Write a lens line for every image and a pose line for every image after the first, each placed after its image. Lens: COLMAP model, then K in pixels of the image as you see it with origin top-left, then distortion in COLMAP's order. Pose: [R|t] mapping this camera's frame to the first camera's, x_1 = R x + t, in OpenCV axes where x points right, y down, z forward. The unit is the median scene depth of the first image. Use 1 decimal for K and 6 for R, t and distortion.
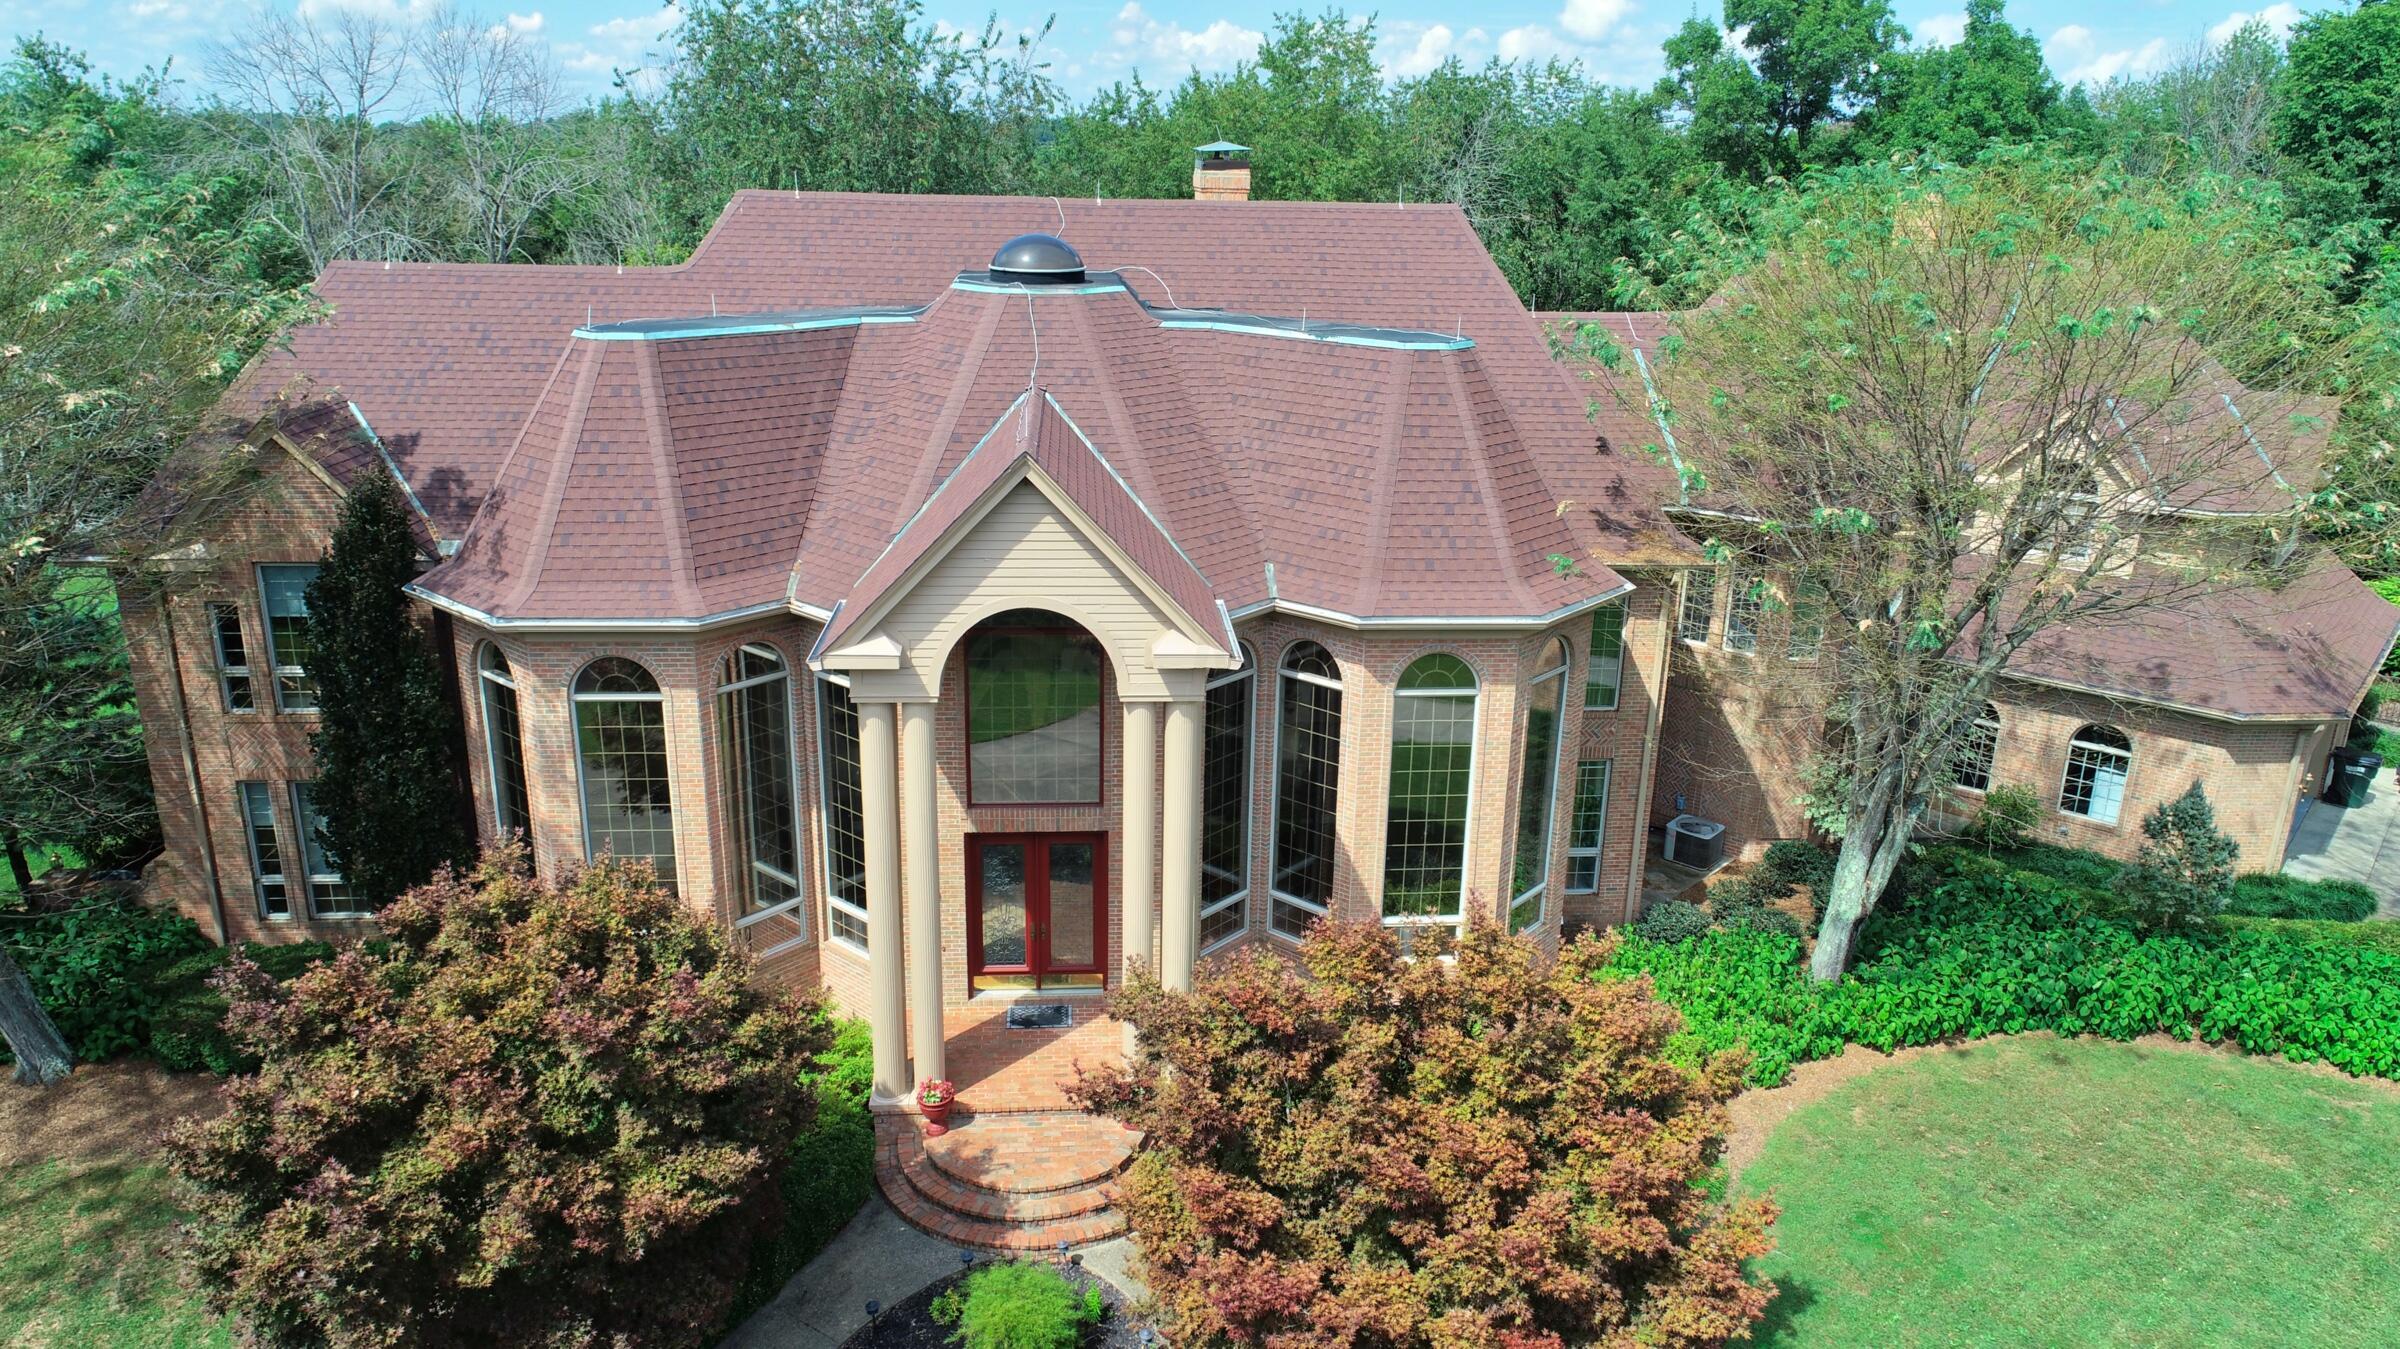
lens RADIAL K [[1610.5, 0, 1198.1], [0, 1610.5, 676.9], [0, 0, 1]] dist [-0.000689, 0.001450]
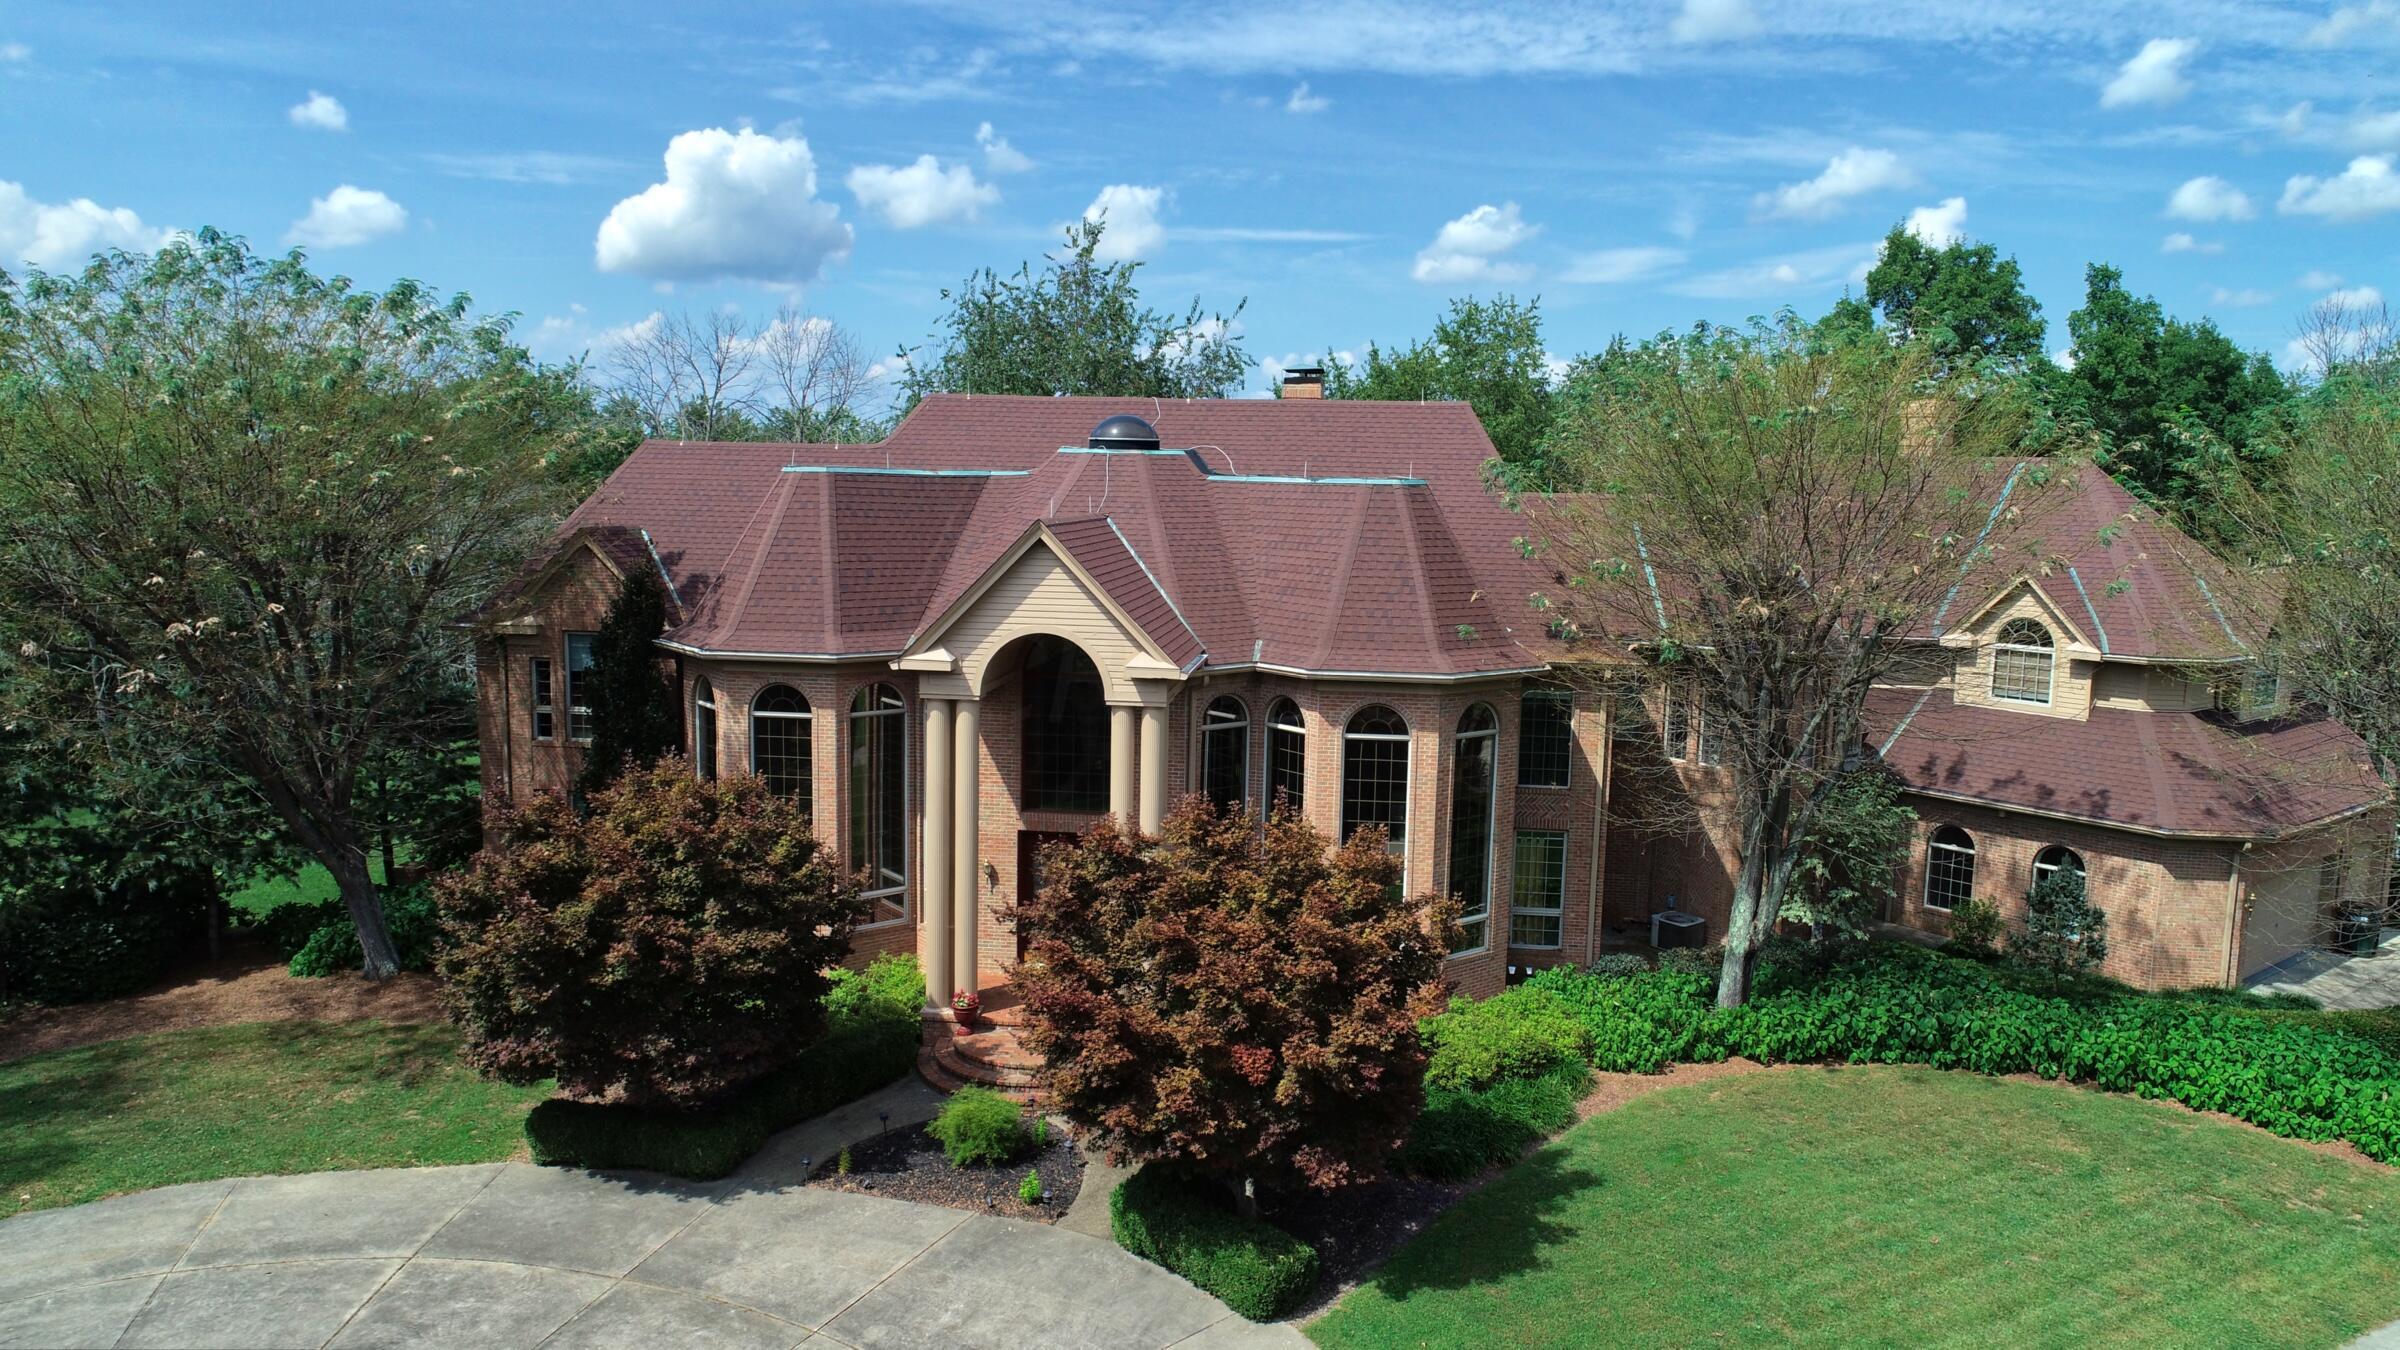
lens RADIAL K [[1610.5, 0, 1198.1], [0, 1610.5, 677.4], [0, 0, 1]] dist [-0.000689, 0.001450]
pose [[0.981075, 0.023925, -0.192143, 0.242771], [-0.059264, 0.981816, -0.180346, 0.194784], [0.184334, 0.188320, 0.964654, -0.268794]]
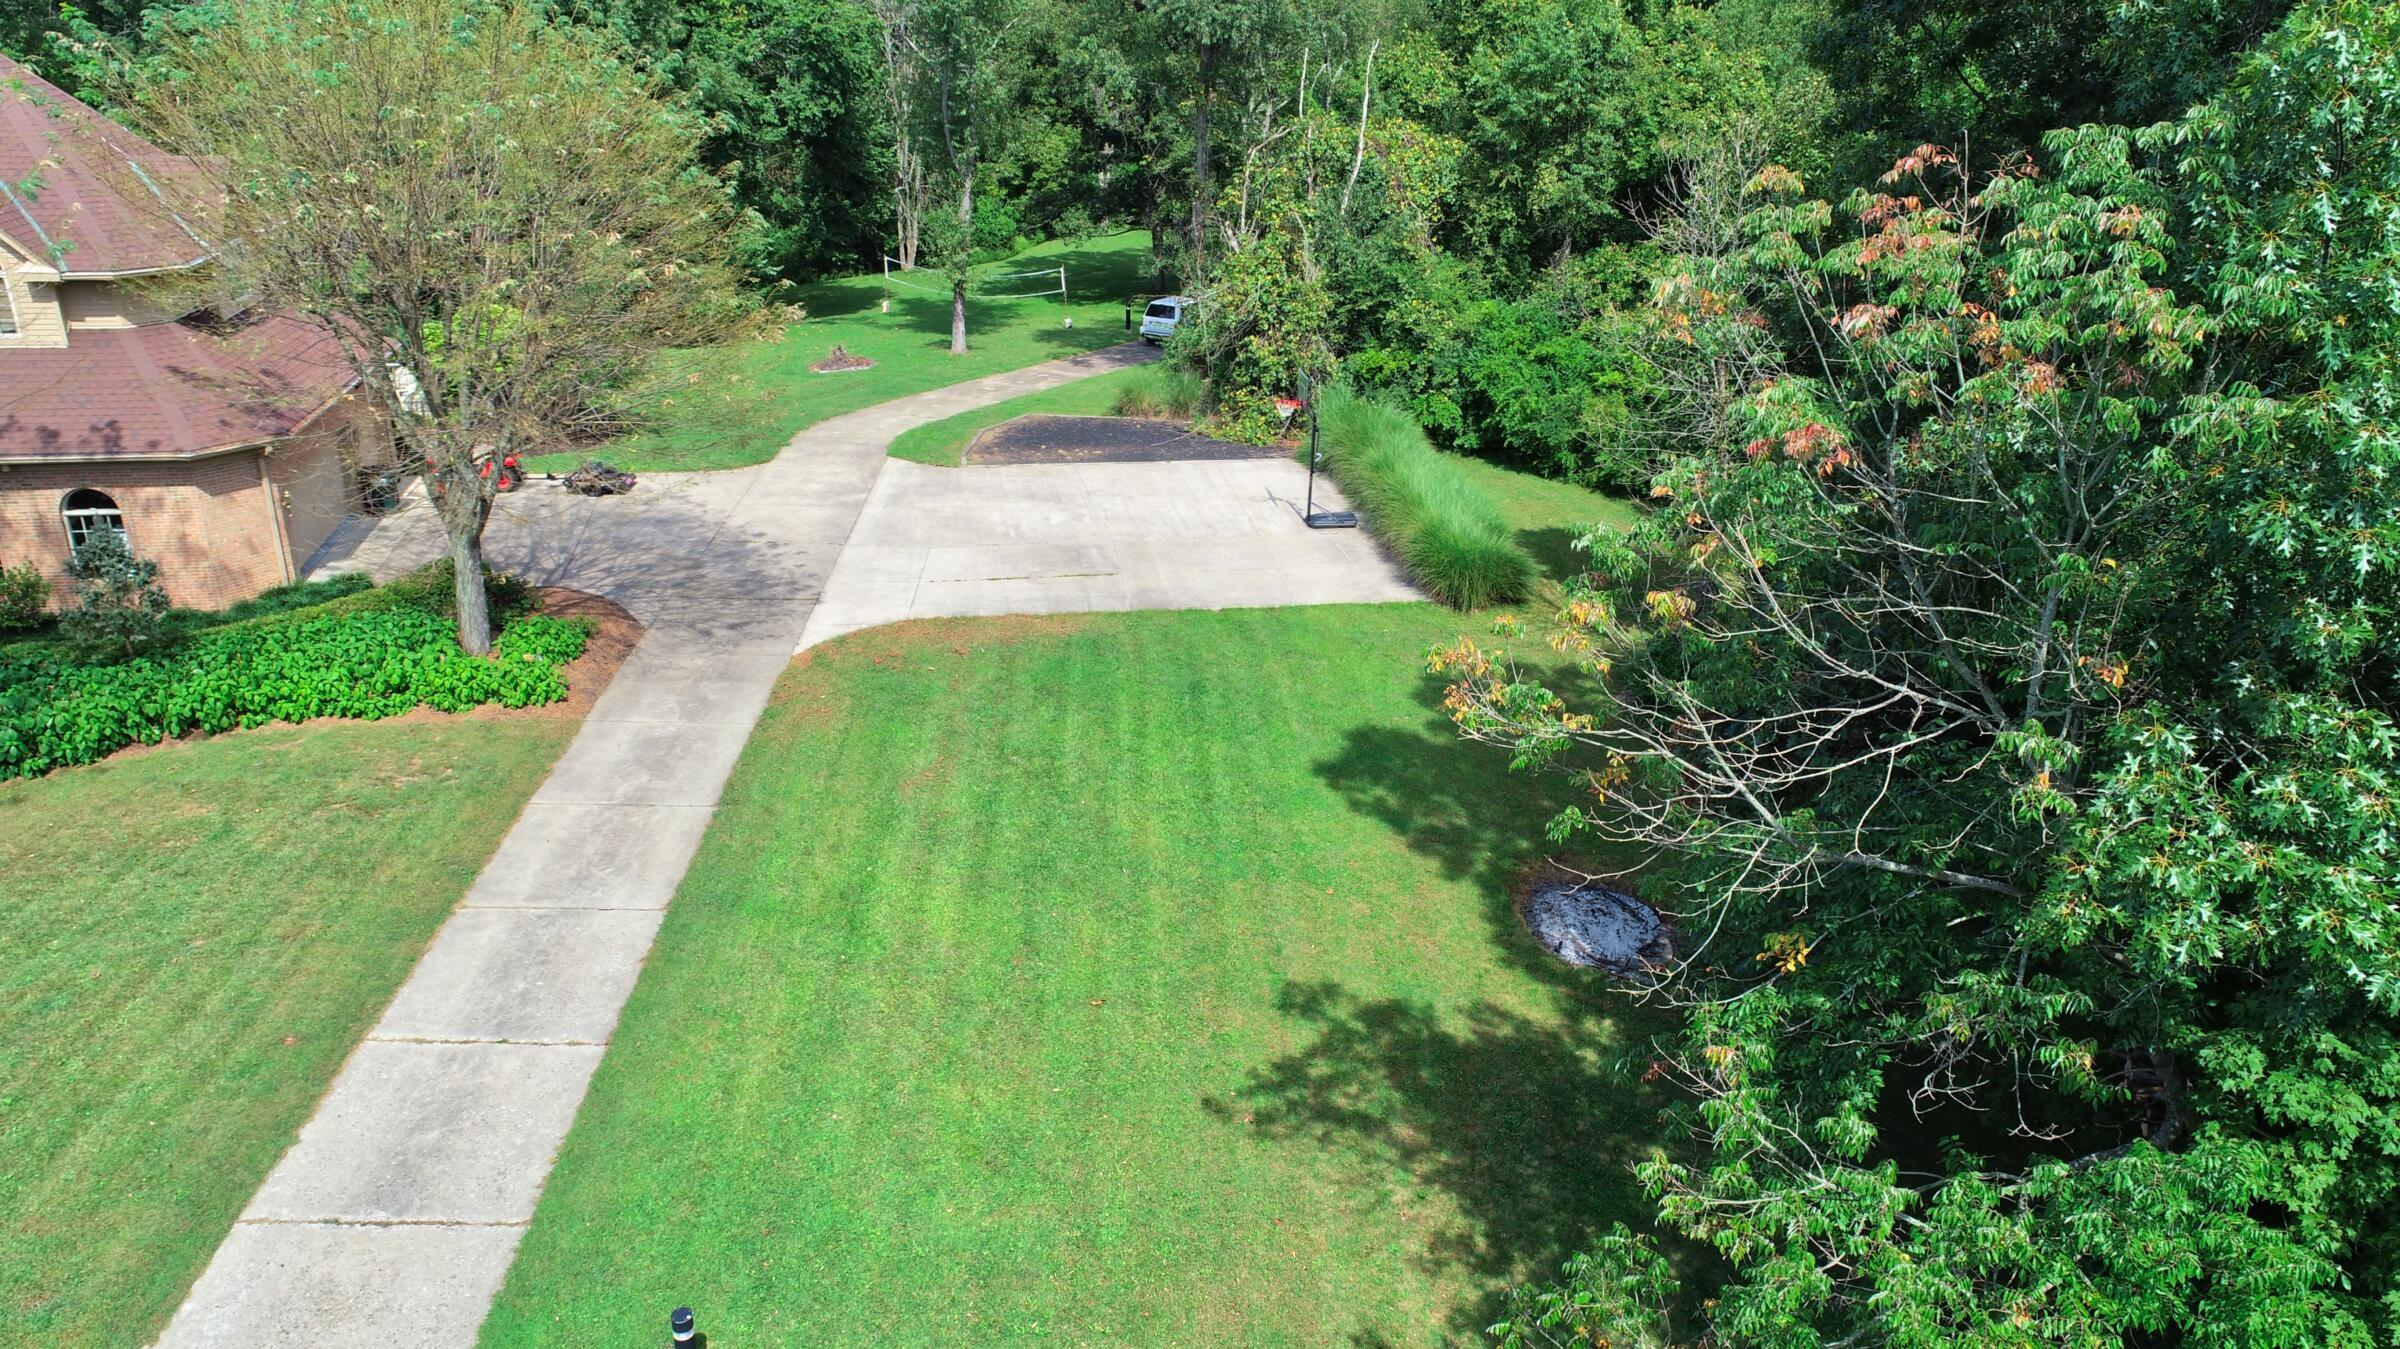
lens RADIAL K [[1610.5, 0, 1198.1], [0, 1610.5, 676.9], [0, 0, 1]] dist [-0.000689, 0.001450]
pose [[0.606919, -0.304597, 0.734078, 0.252880], [0.222067, 0.951848, 0.211359, 0.109733], [-0.763110, 0.034737, 0.645335, -0.289218]]
